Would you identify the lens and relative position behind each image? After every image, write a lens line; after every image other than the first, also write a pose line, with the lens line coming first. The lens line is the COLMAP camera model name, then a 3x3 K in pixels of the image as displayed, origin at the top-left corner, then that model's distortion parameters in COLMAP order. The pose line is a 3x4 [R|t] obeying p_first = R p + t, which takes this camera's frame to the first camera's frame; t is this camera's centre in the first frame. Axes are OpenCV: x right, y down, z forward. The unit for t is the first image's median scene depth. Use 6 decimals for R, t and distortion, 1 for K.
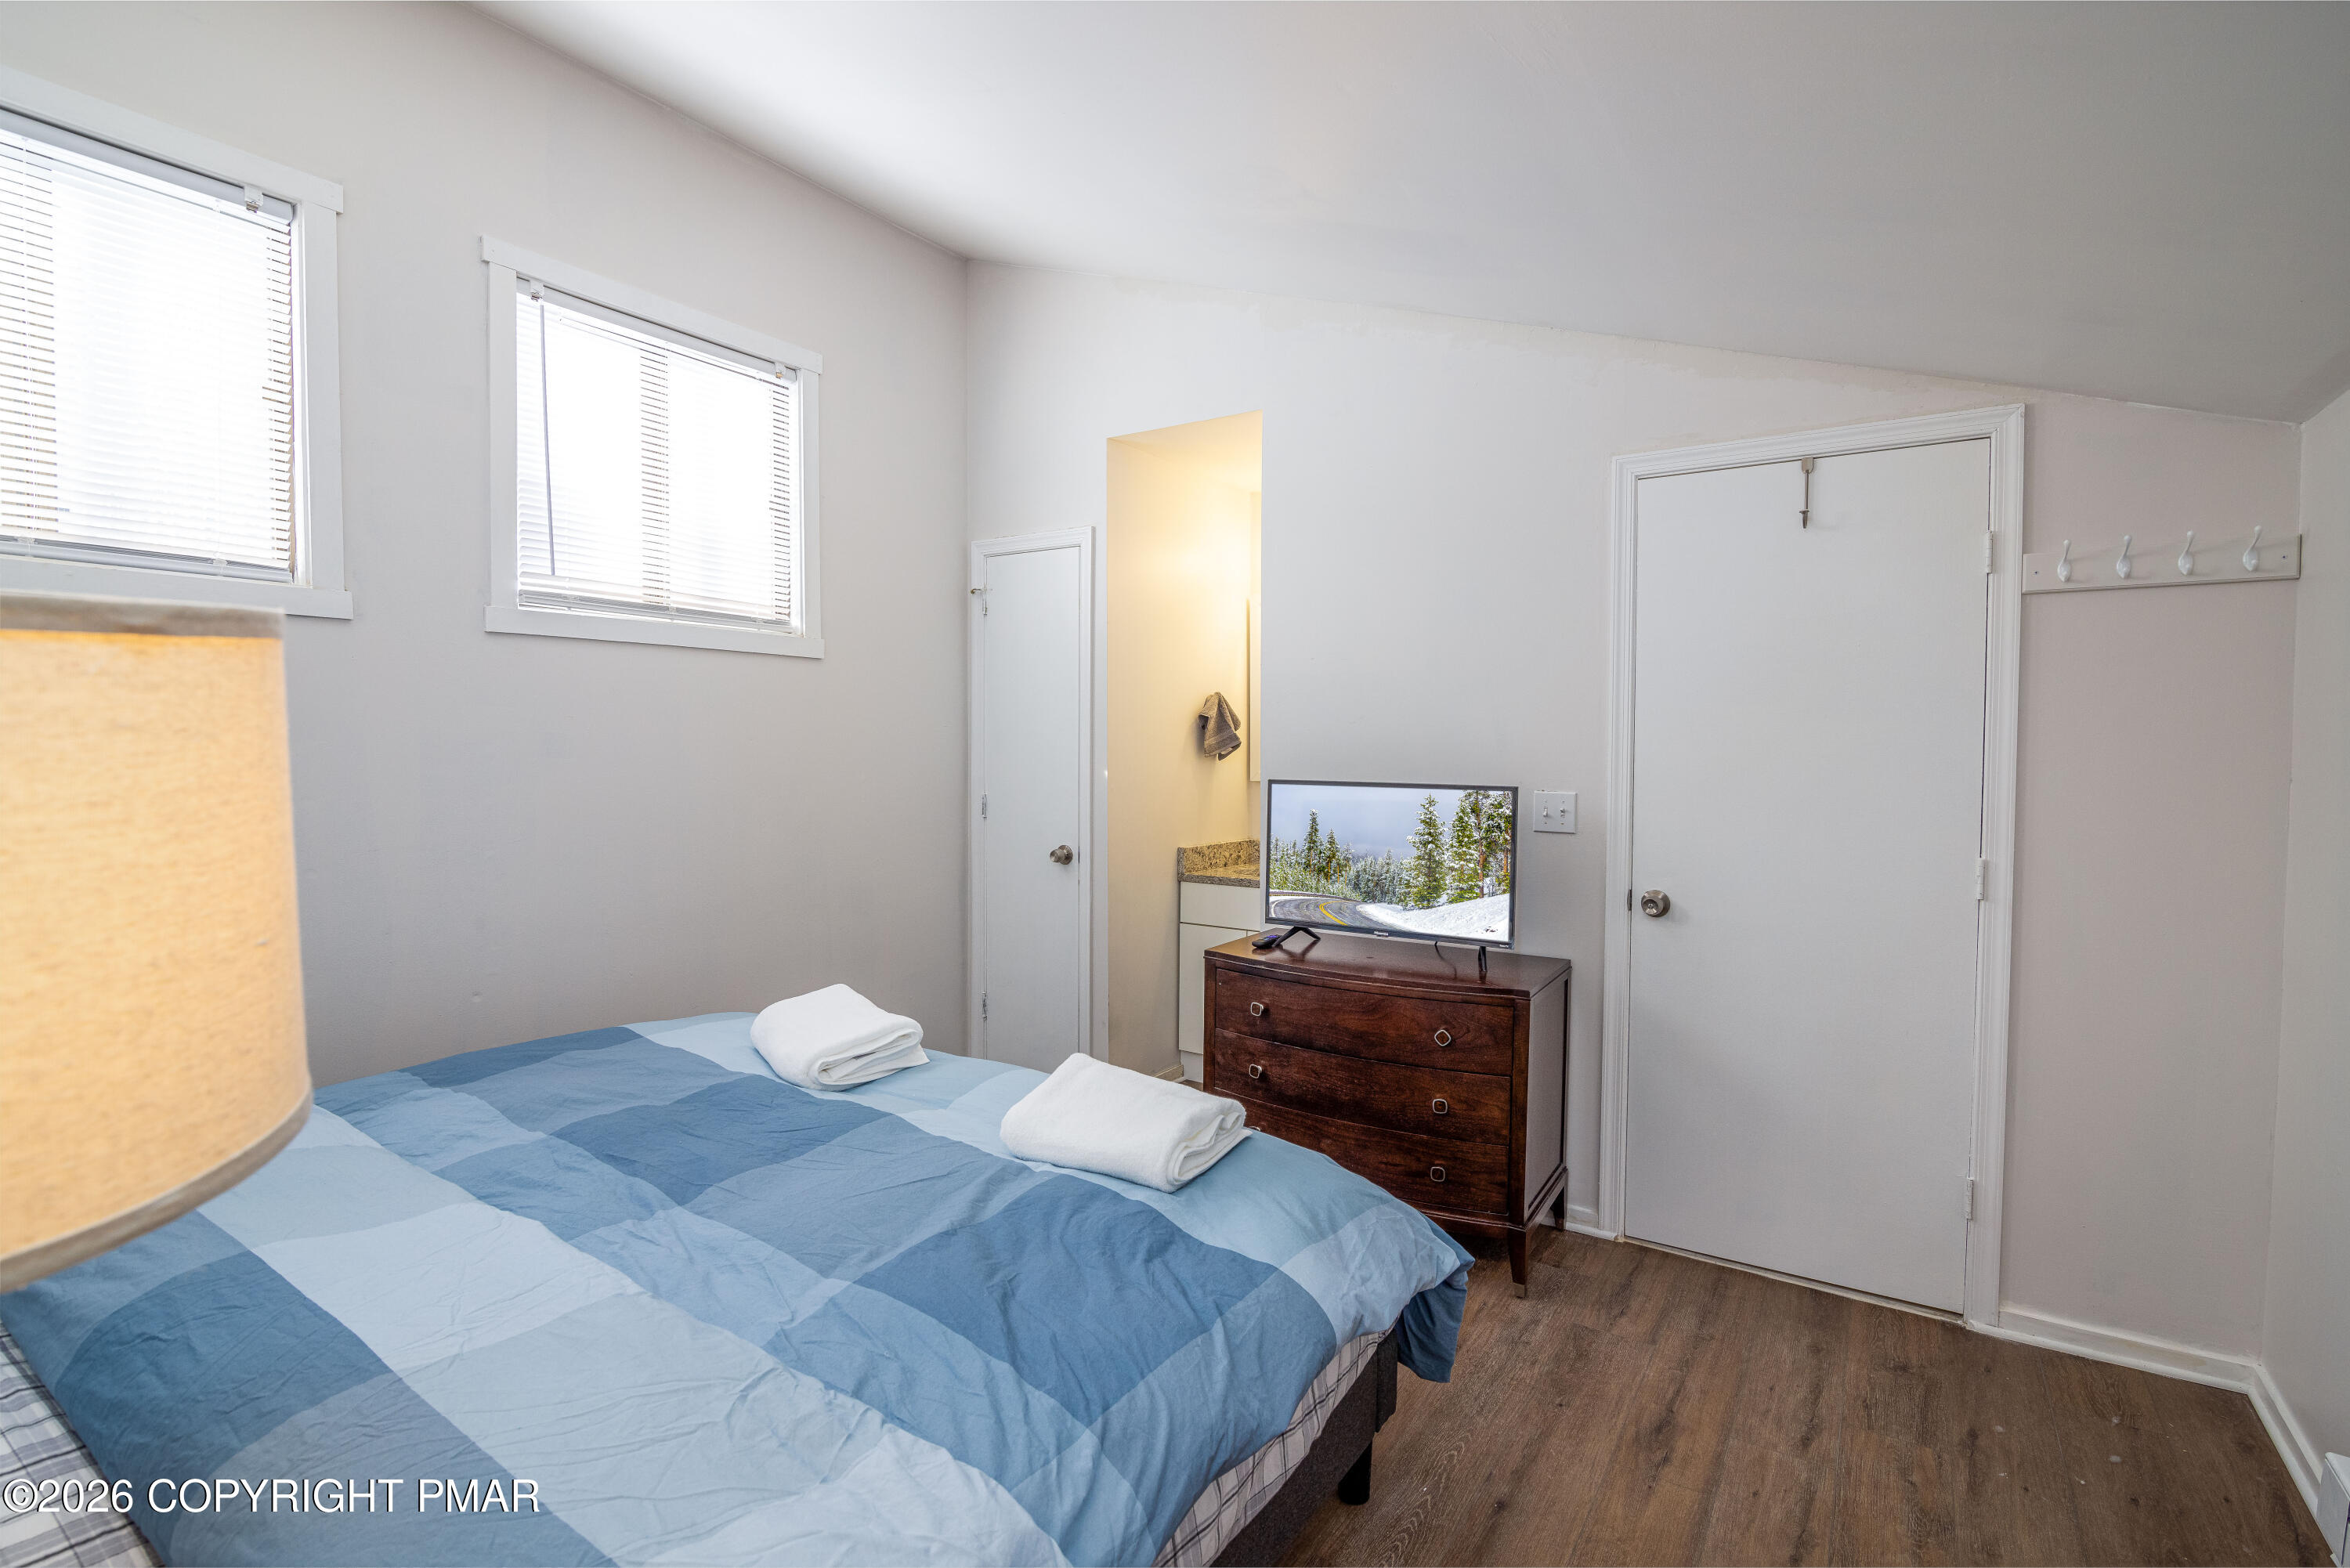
lens RADIAL K [[1075.7, 0, 1231.9], [0, 1075.7, 782.0], [0, 0, 1]] dist [-0.011150, -0.000123]
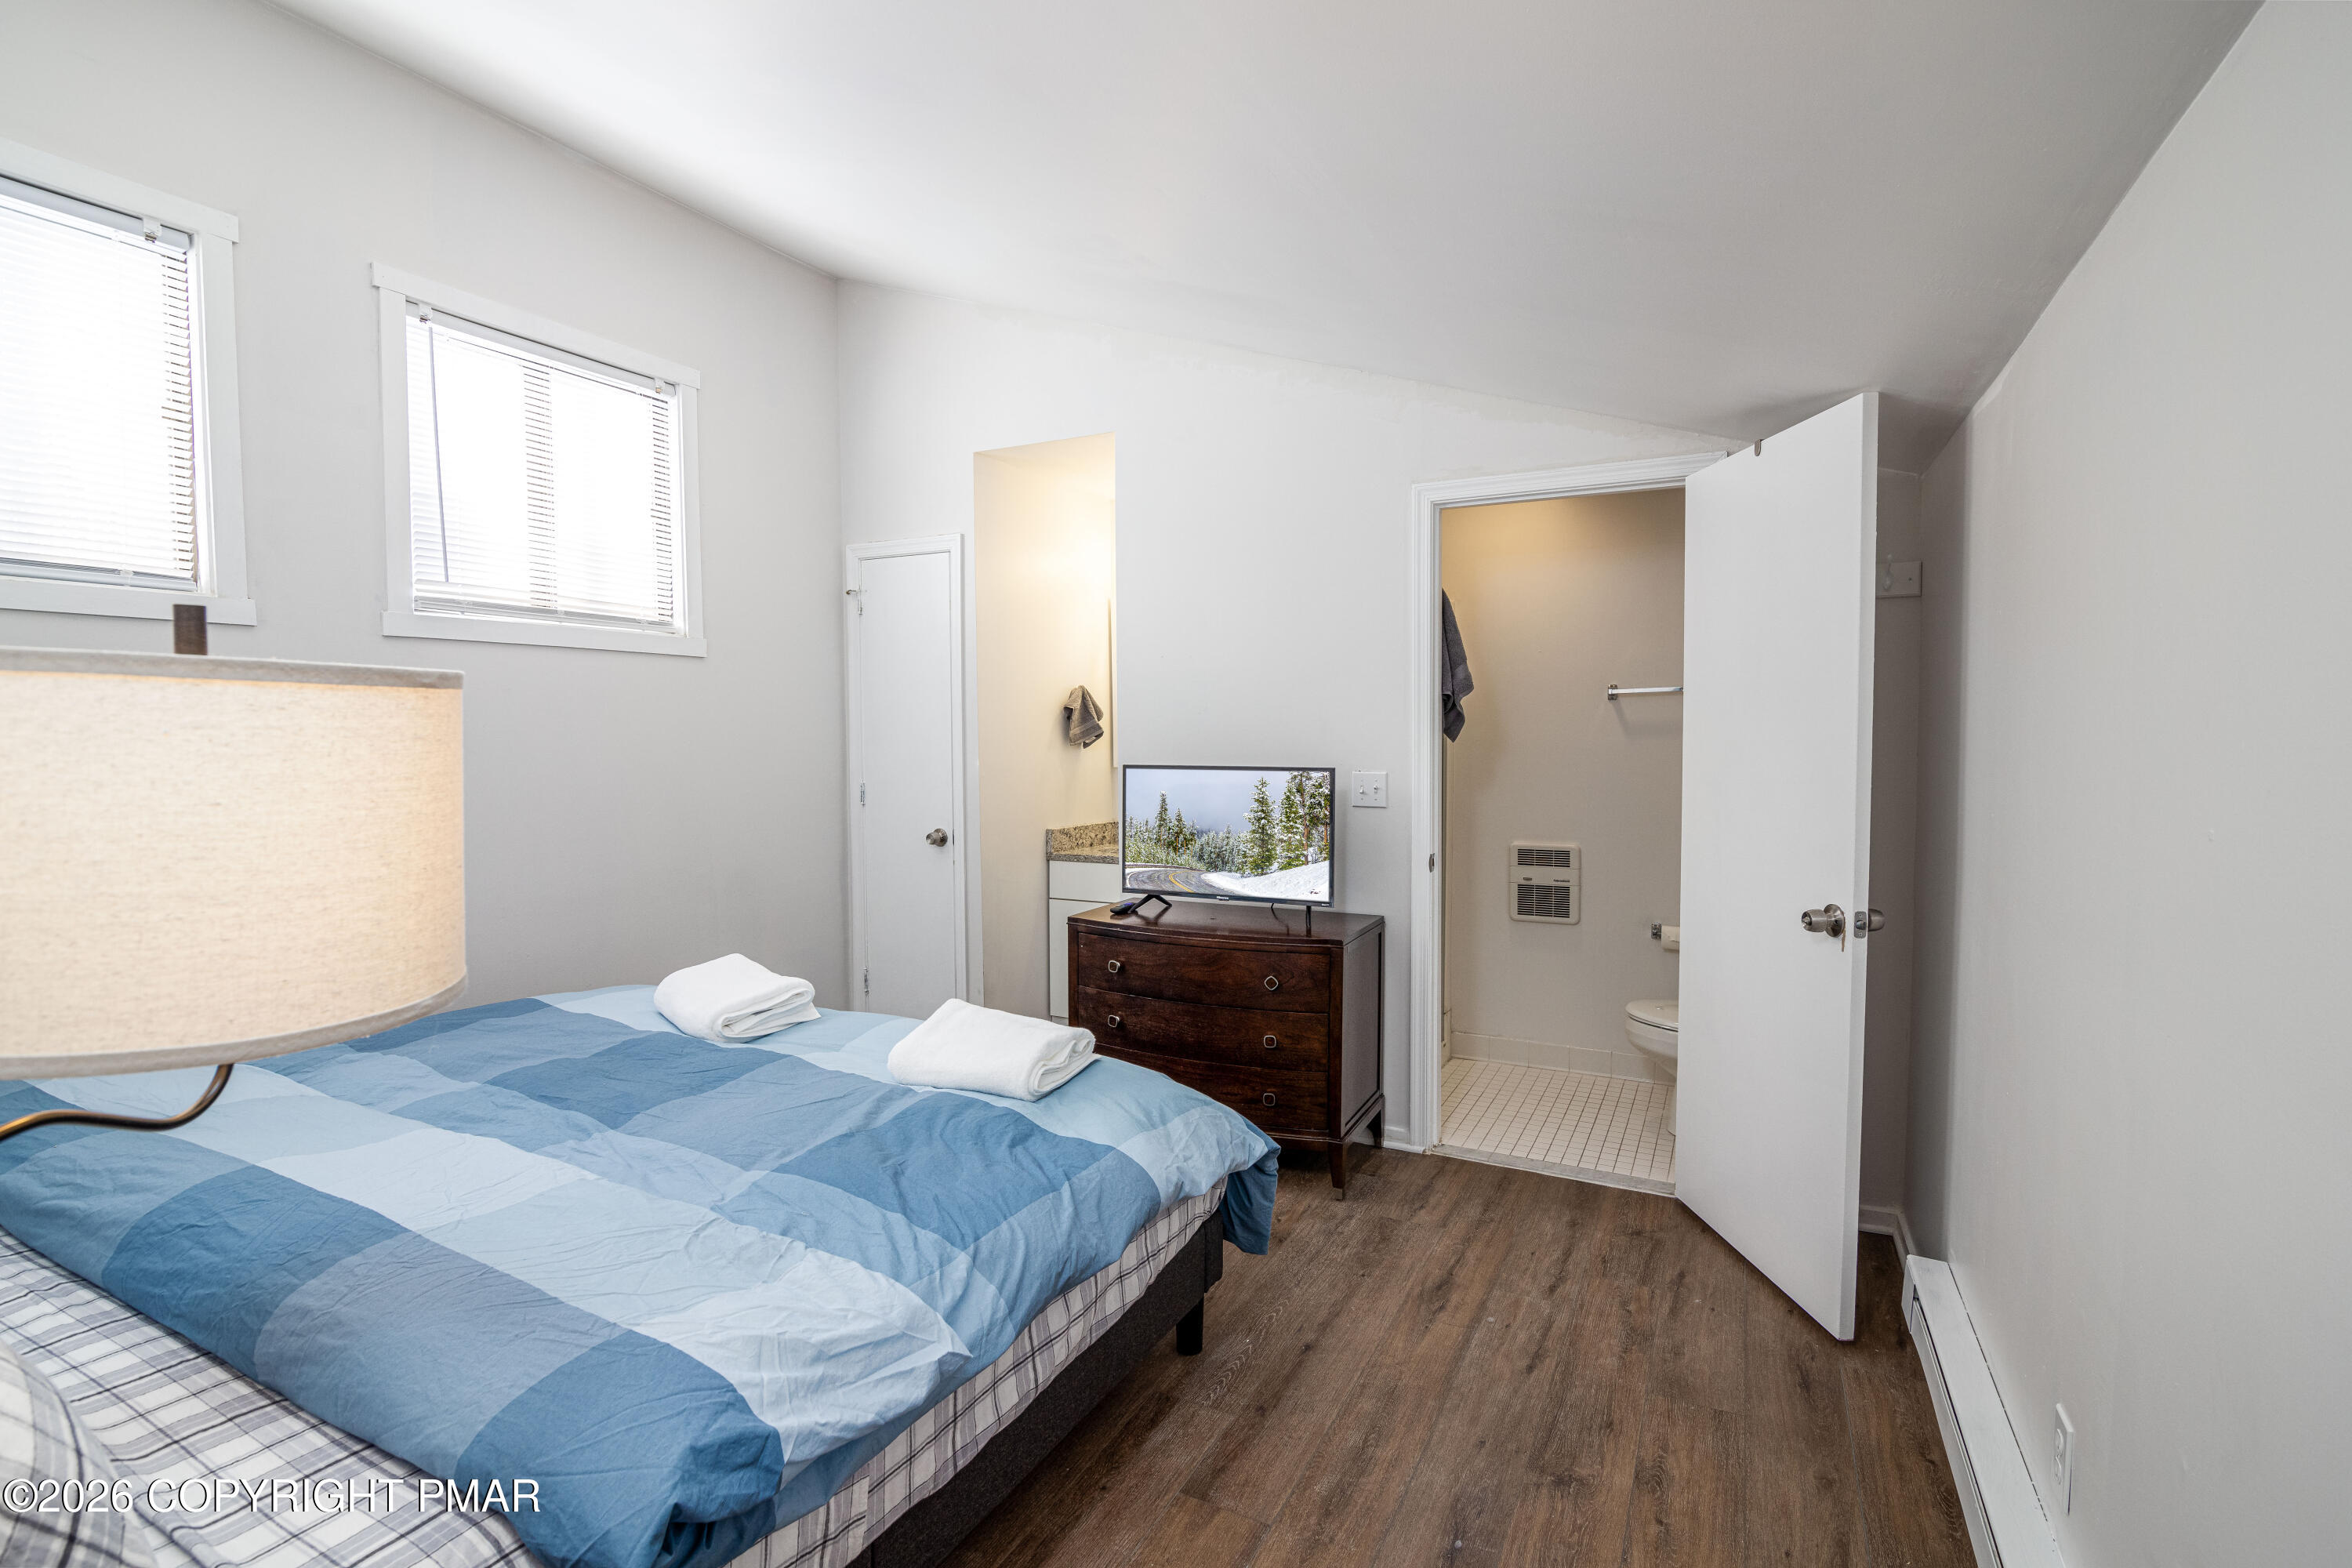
lens RADIAL K [[1056.8, 0, 1223.6], [0, 1056.8, 786.3], [0, 0, 1]] dist [-0.017520, 0.000022]
pose [[0.994100, -0.014073, 0.107547, 0.021187], [0.012373, 0.999788, 0.016455, 0.002857], [-0.107756, -0.015027, 0.994064, -0.125788]]
